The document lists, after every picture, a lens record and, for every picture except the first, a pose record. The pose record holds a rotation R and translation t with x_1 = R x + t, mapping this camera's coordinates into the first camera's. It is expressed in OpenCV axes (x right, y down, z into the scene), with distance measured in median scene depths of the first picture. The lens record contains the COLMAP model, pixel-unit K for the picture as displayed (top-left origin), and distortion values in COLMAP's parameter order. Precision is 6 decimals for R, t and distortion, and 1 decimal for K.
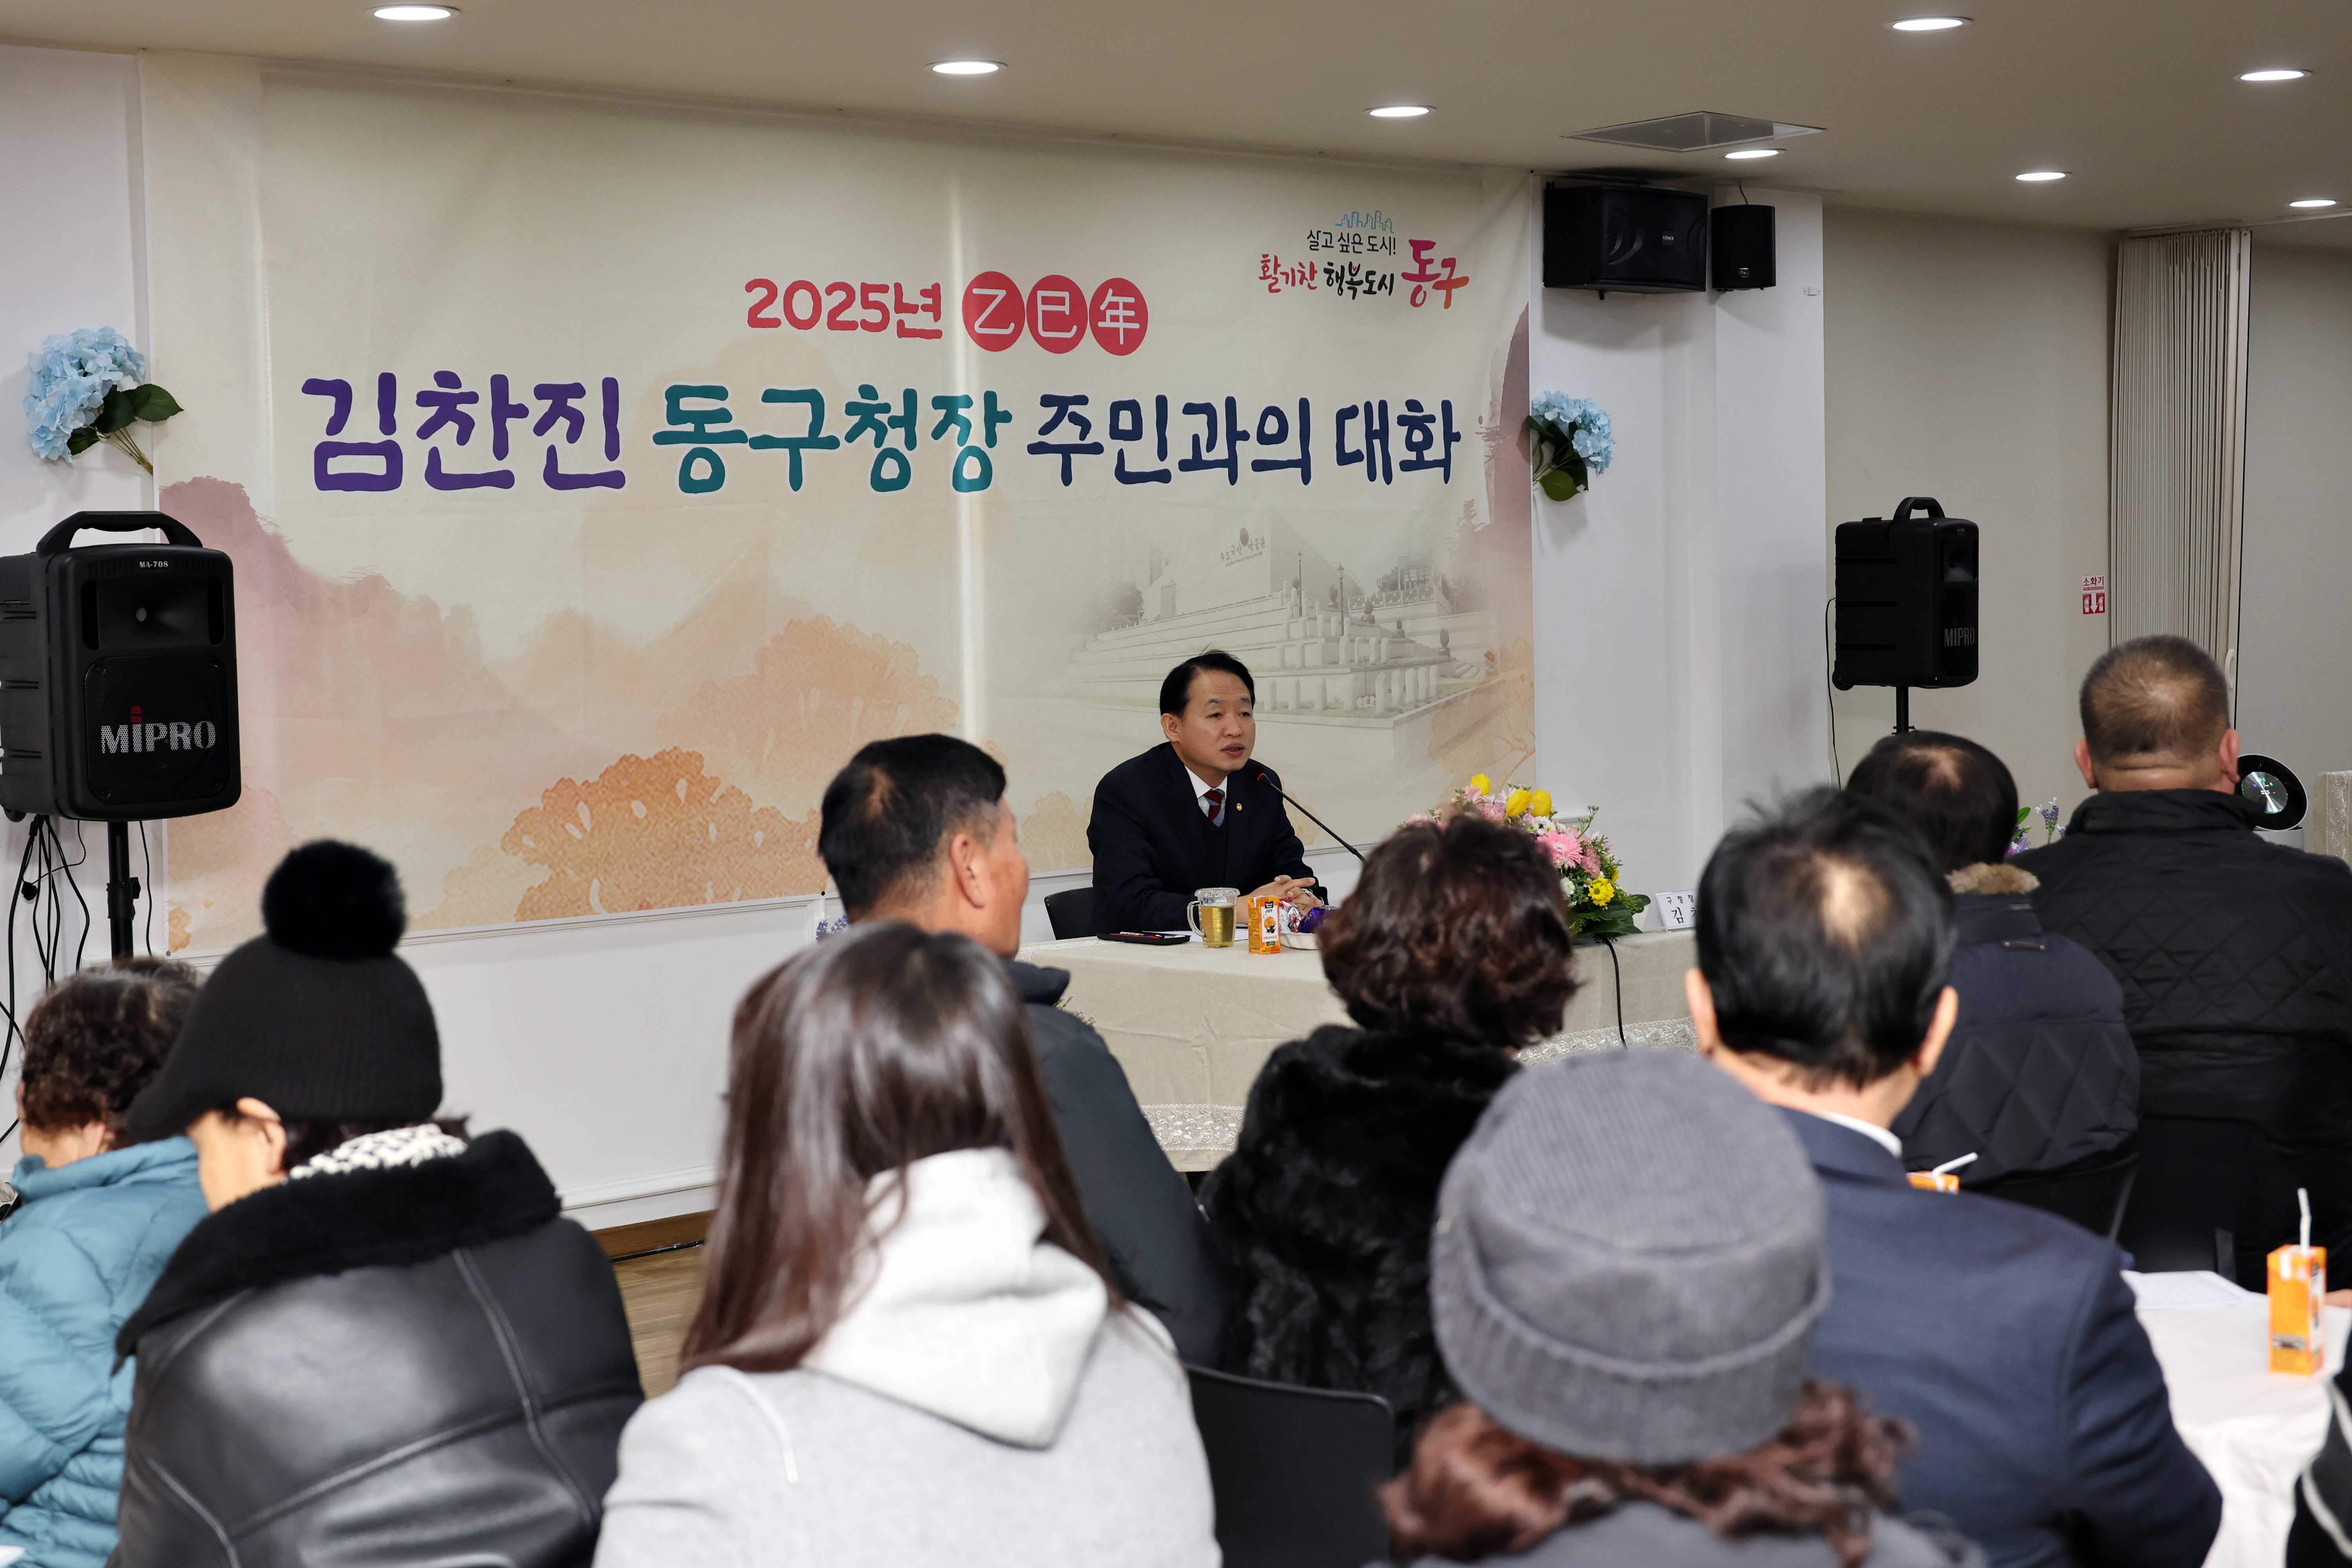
lens RADIAL K [[3389.9, 0, 1173.3], [0, 3389.9, 774.7], [0, 0, 1]] dist [-0.002423, 0.000000]
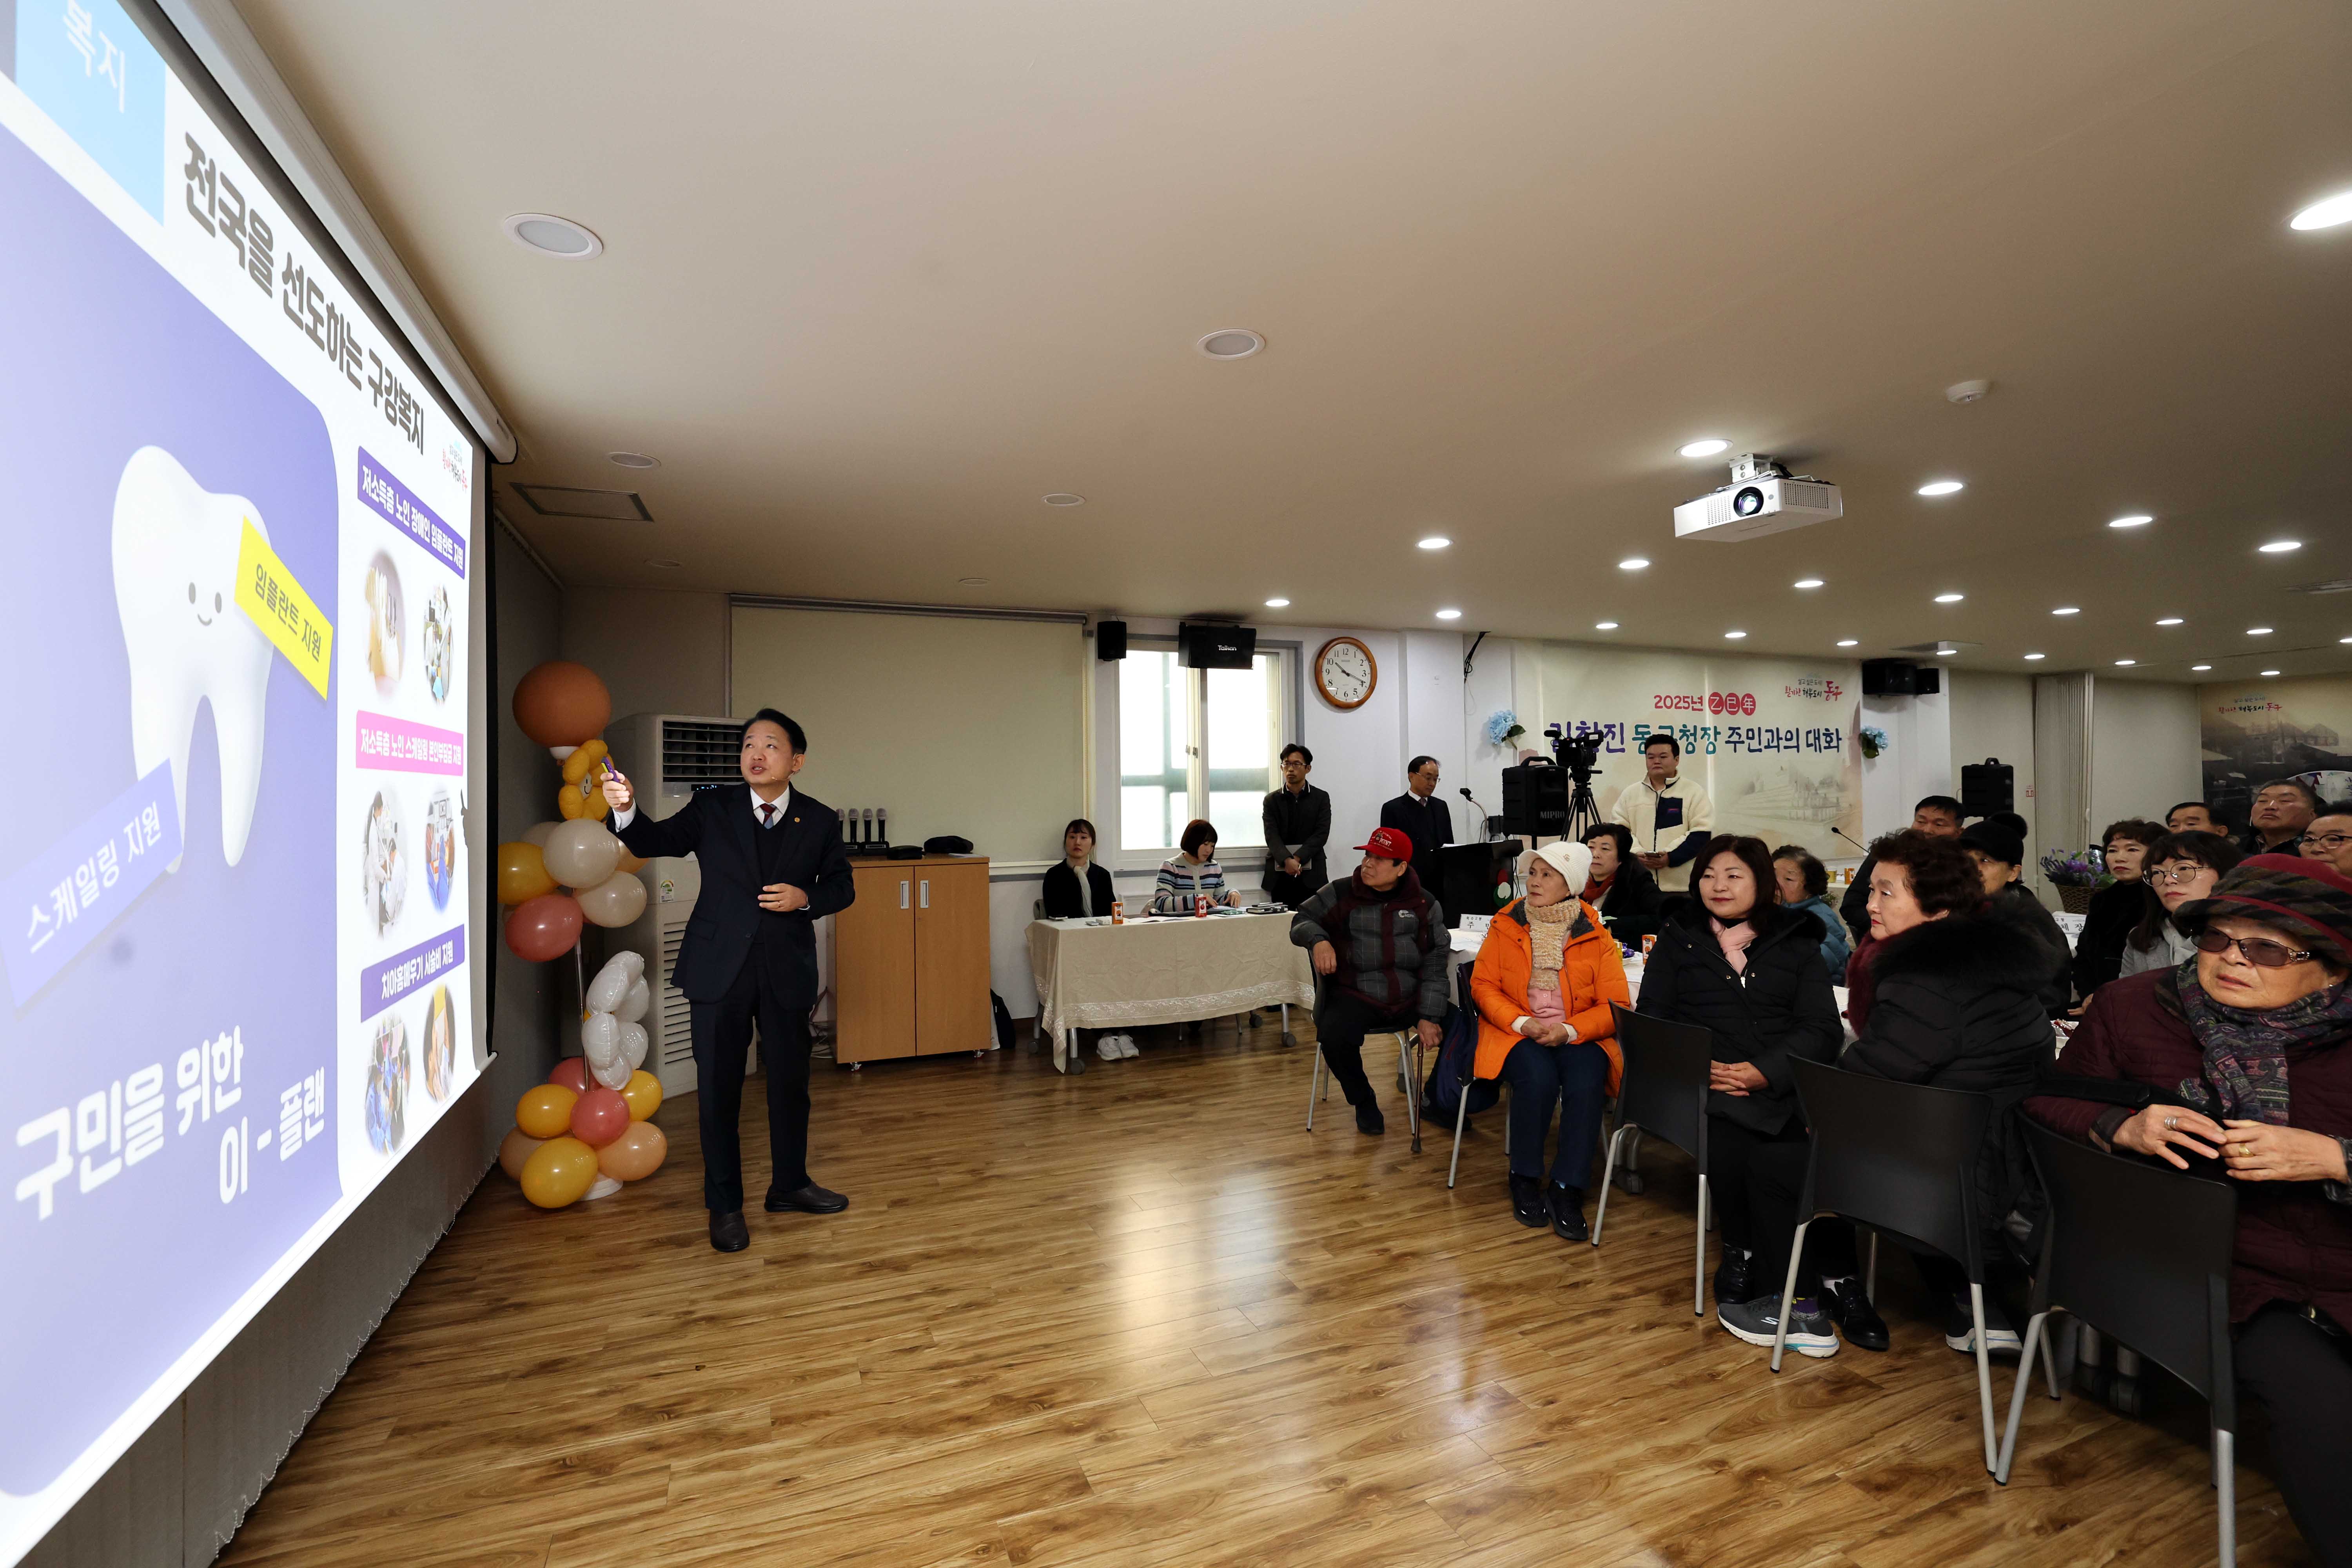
lens RADIAL K [[1022.2, 0, 1187.4], [0, 1022.2, 760.9], [0, 0, 1]] dist [-0.010896, -0.000040]
pose [[0.951698, 0.004365, -0.307004, -0.250739], [-0.029734, 0.996509, -0.078006, 0.022170], [0.305592, 0.083367, 0.948506, -0.170961]]
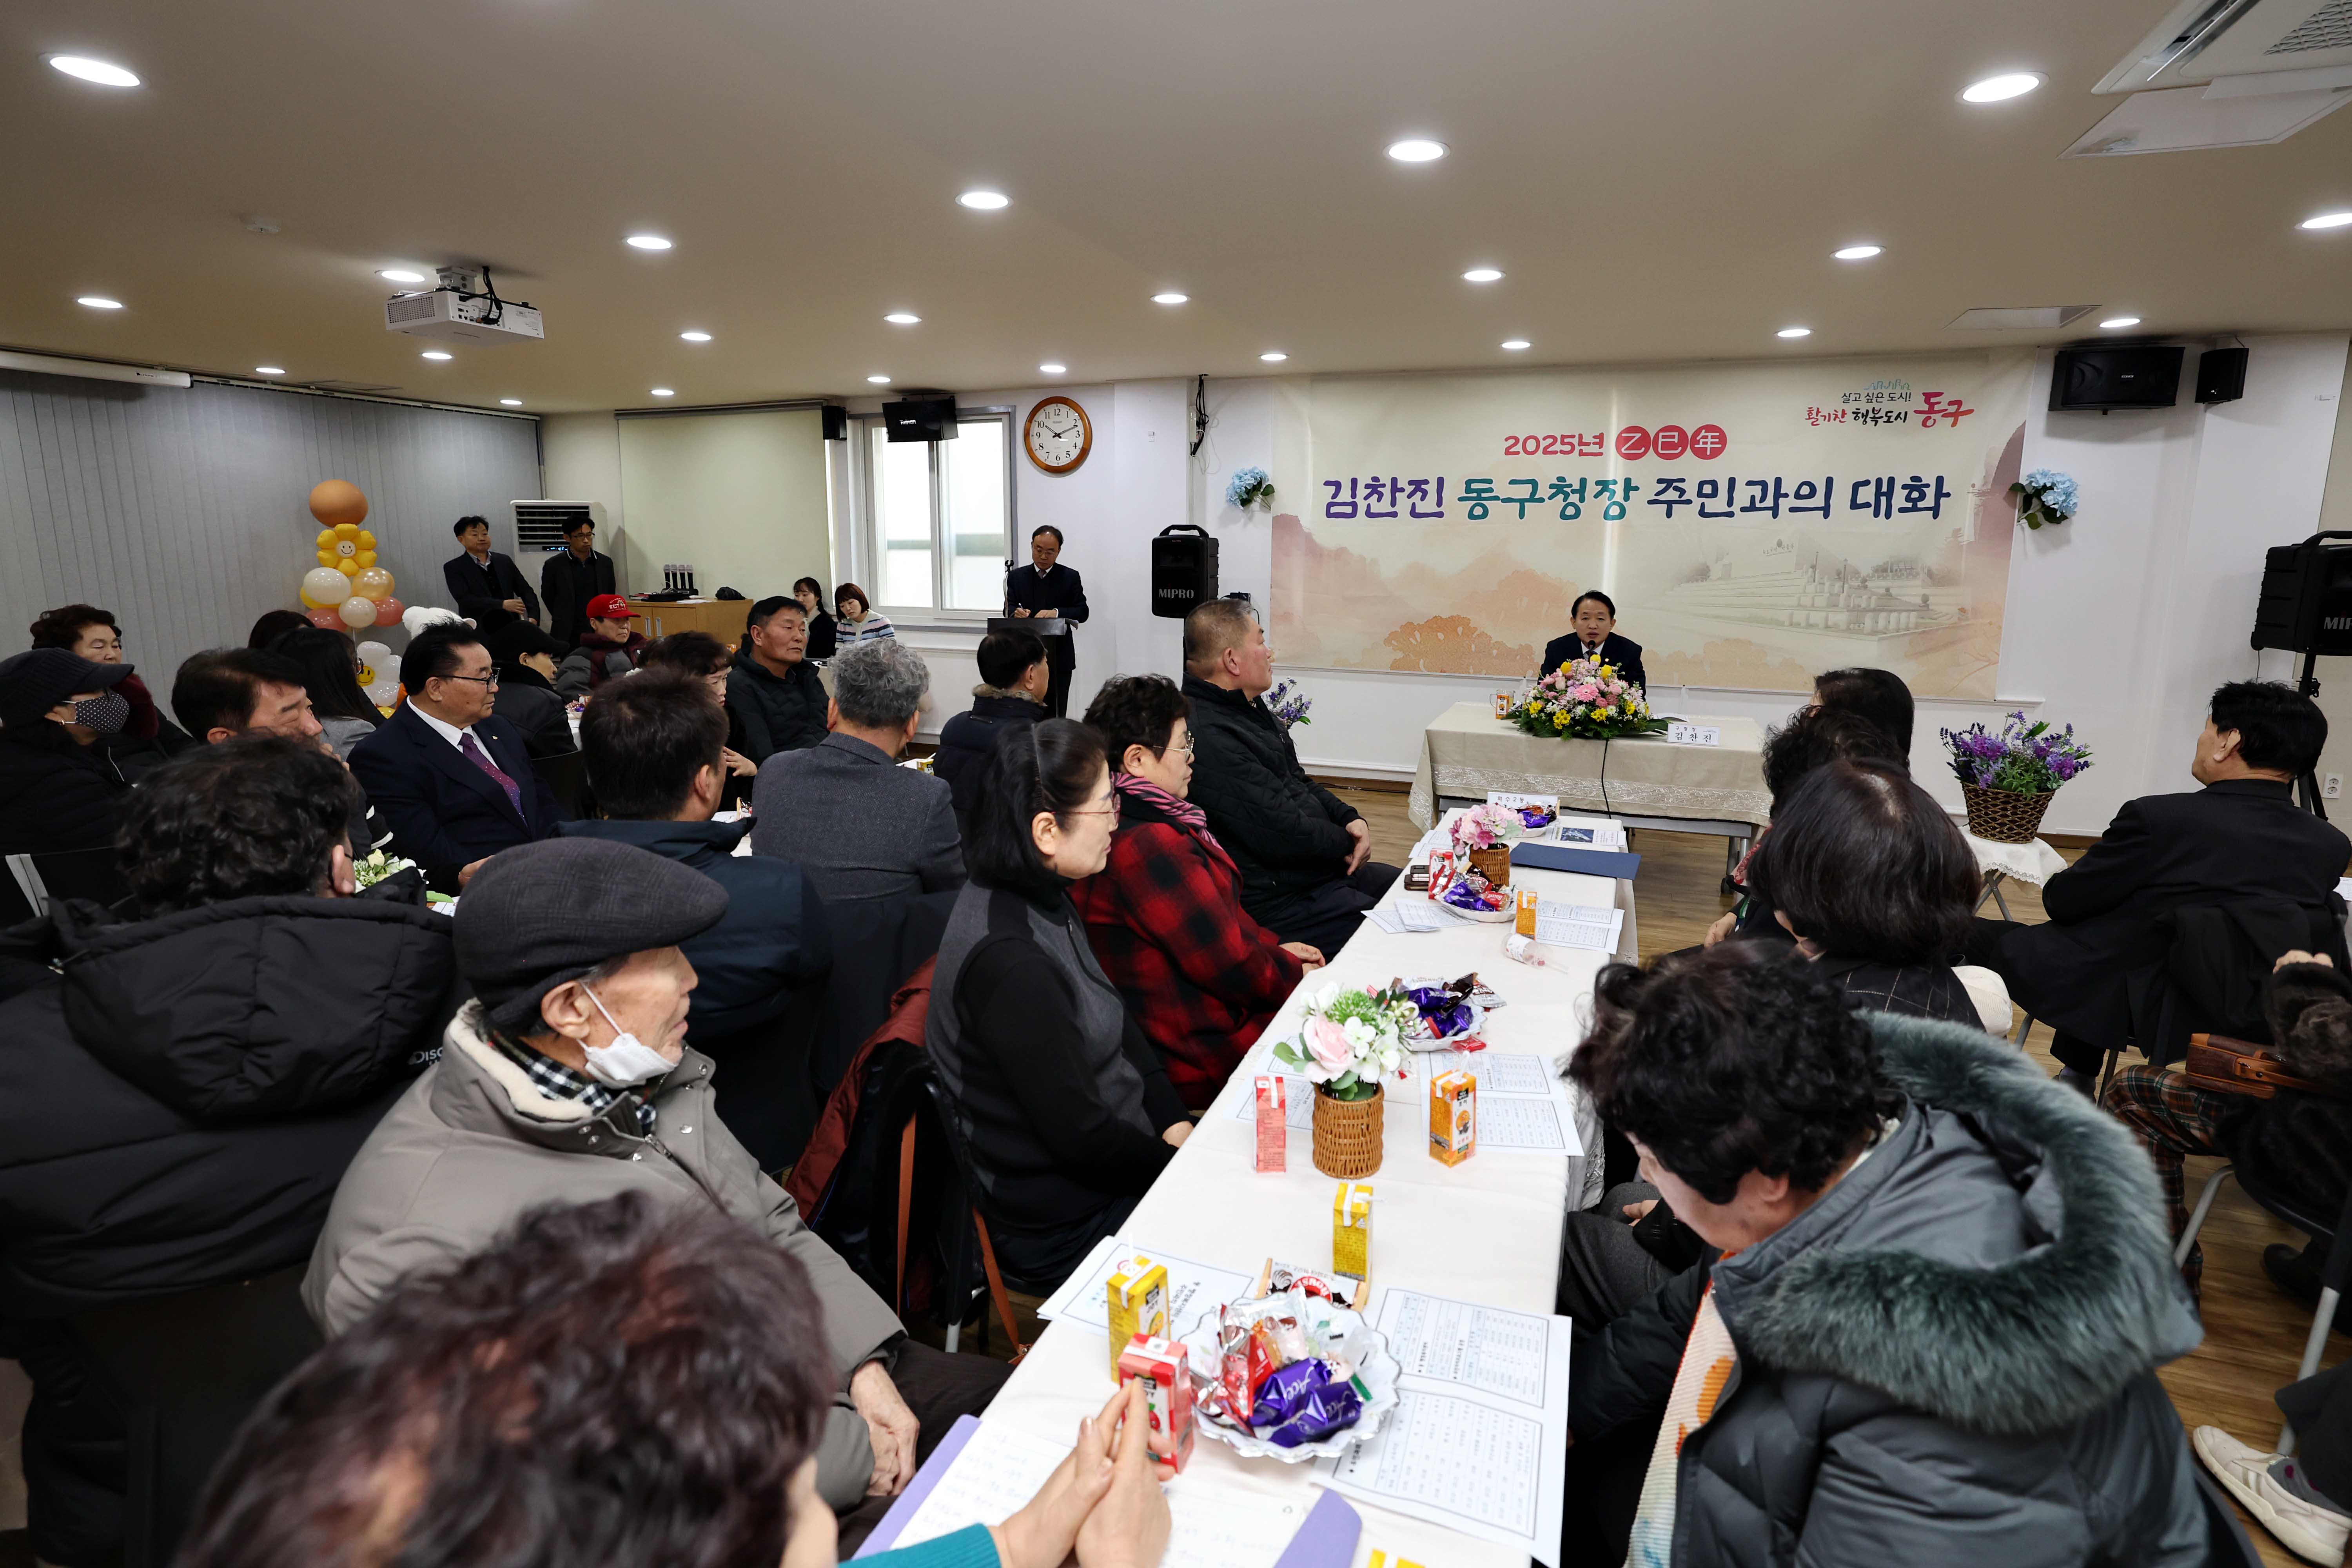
lens RADIAL K [[1097.0, 0, 1216.1], [0, 1097.0, 729.0], [0, 0, 1]] dist [-0.039684, 0.008269]
pose [[0.476164, 0.171480, -0.862474, 0.493617], [-0.073261, 0.985128, 0.155420, -0.037297], [0.876299, -0.010820, 0.481646, 0.380793]]
